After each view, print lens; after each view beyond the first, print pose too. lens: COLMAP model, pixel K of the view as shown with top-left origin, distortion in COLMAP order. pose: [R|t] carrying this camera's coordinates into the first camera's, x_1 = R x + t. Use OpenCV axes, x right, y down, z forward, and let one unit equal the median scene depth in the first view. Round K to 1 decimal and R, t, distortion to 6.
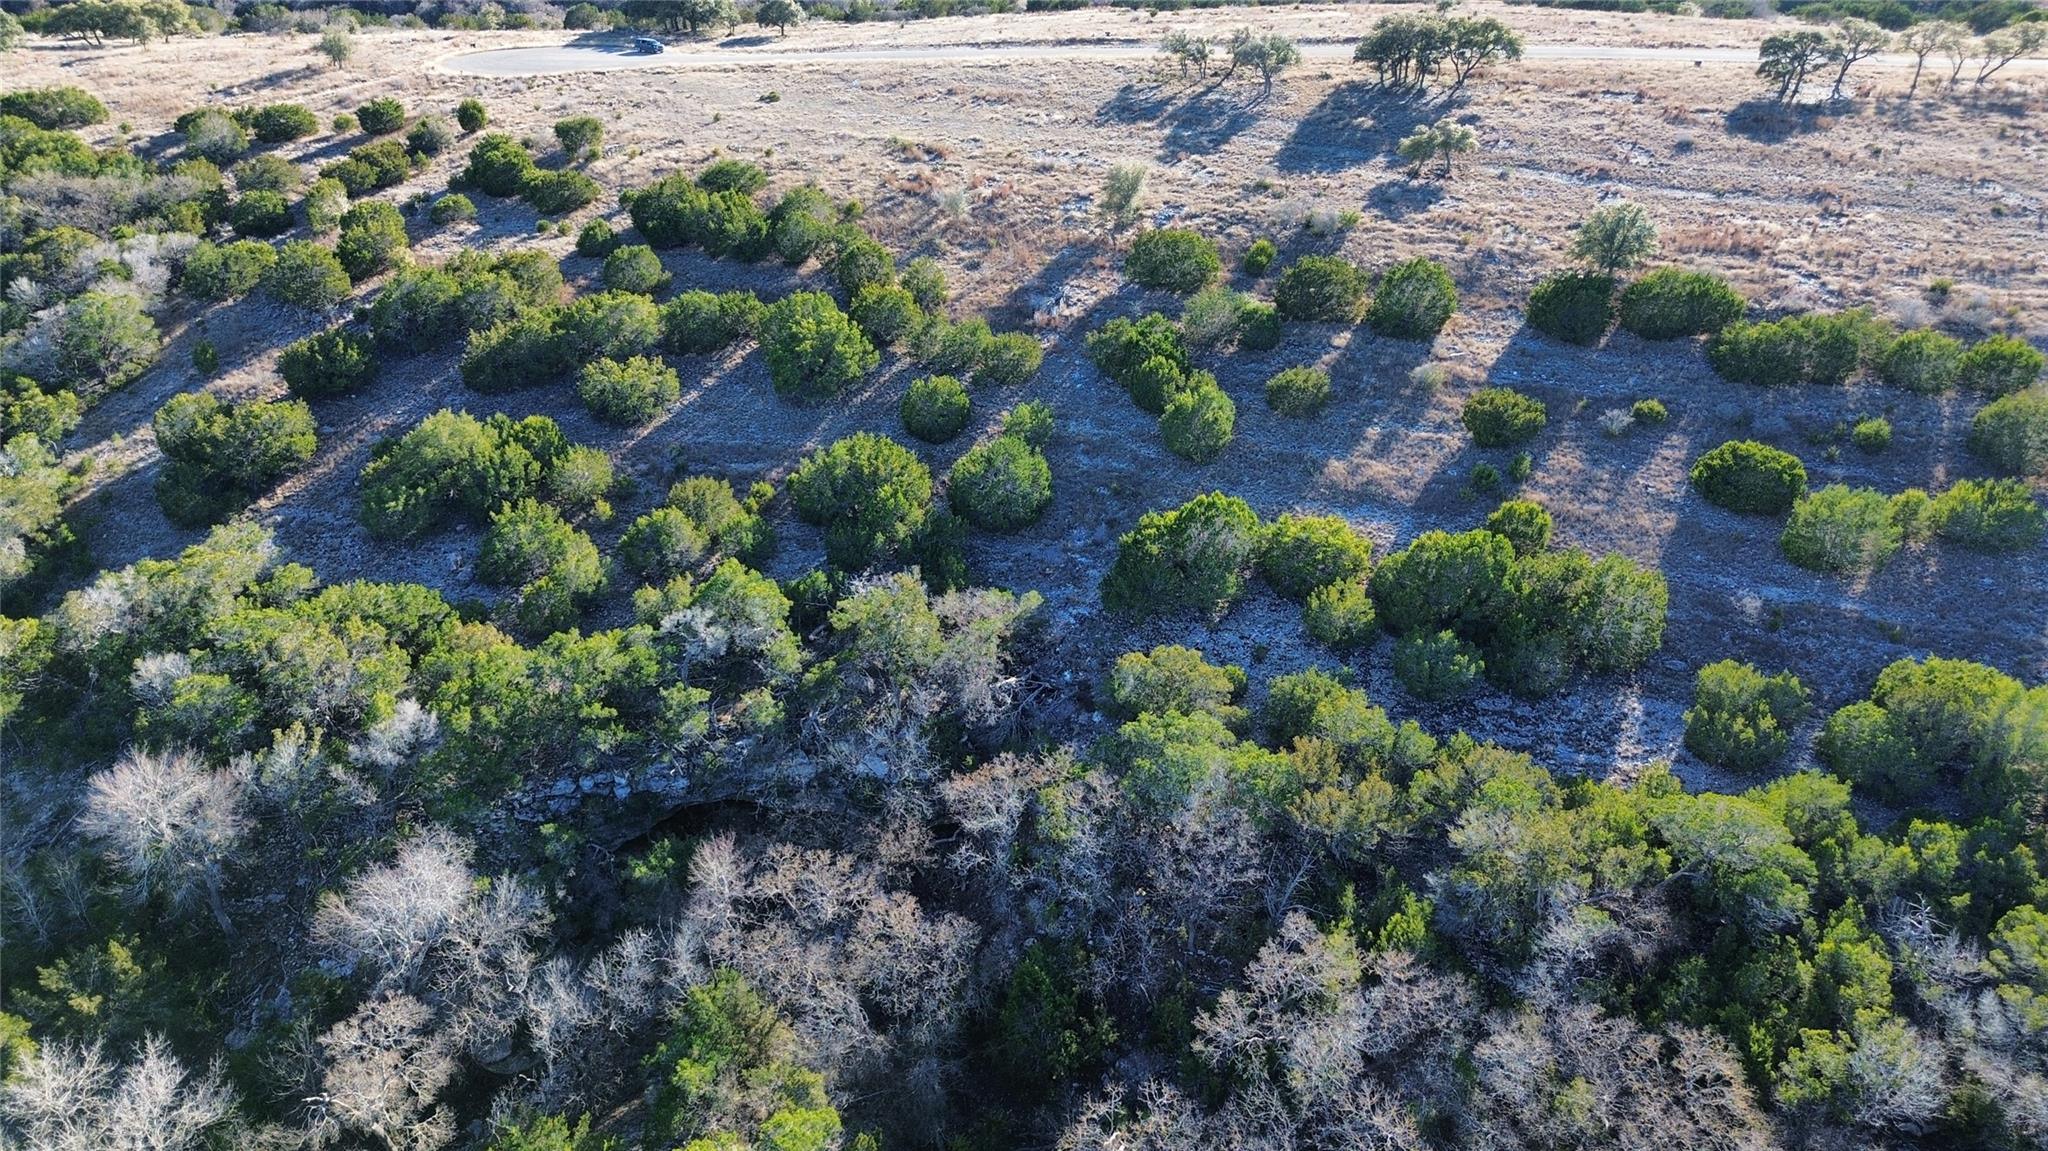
lens RADIAL K [[1436.2, 0, 1024.2], [0, 1436.2, 574.1], [0, 0, 1]] dist [0.030351, -0.015294]
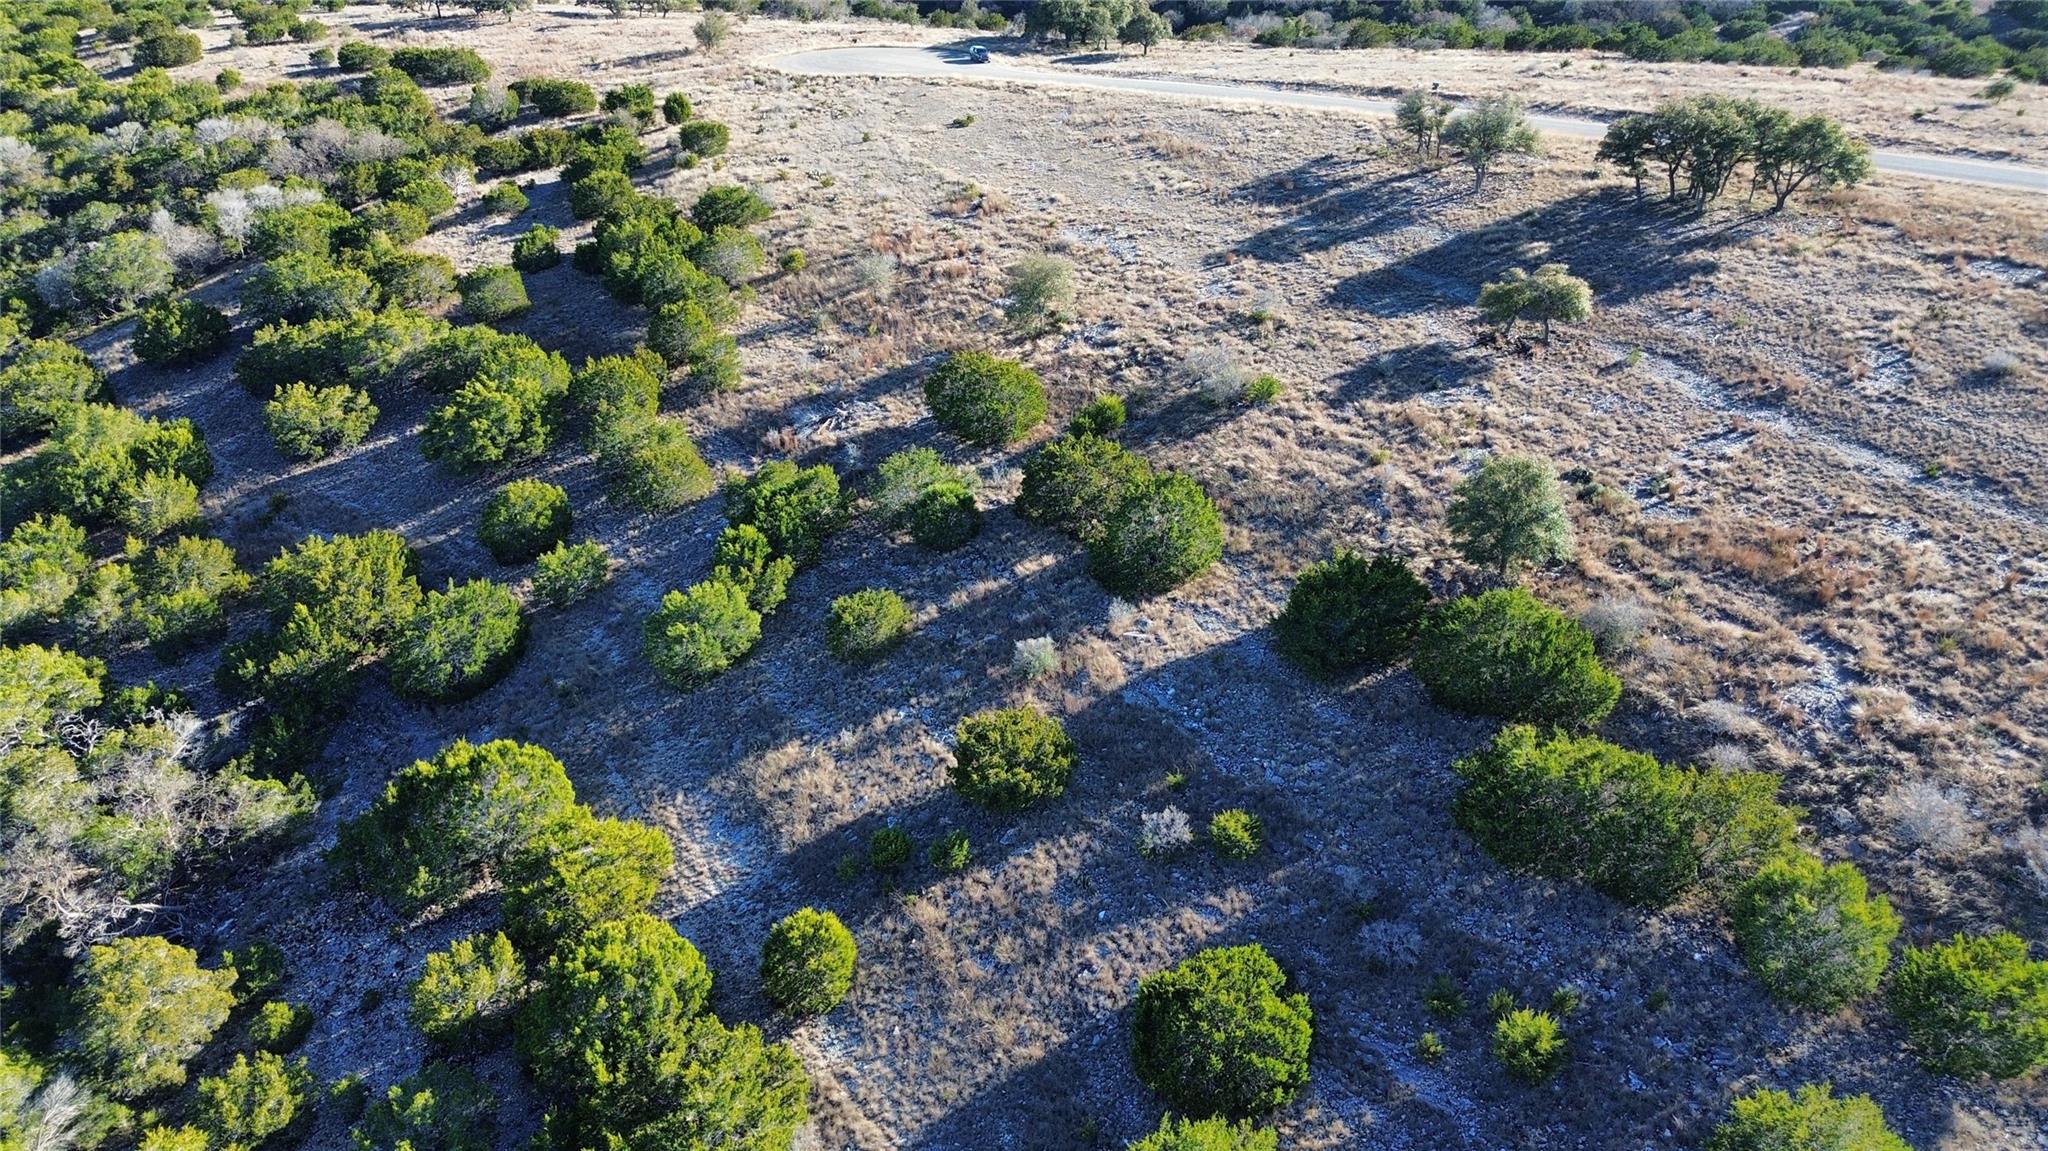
lens RADIAL K [[1436.2, 0, 1024.1], [0, 1436.2, 577.8], [0, 0, 1]] dist [0.030351, -0.015294]
pose [[0.837542, 0.255813, -0.482787, 0.452900], [-0.255735, 0.964398, 0.067353, -0.168070], [0.482829, 0.067055, 0.873144, 0.342269]]
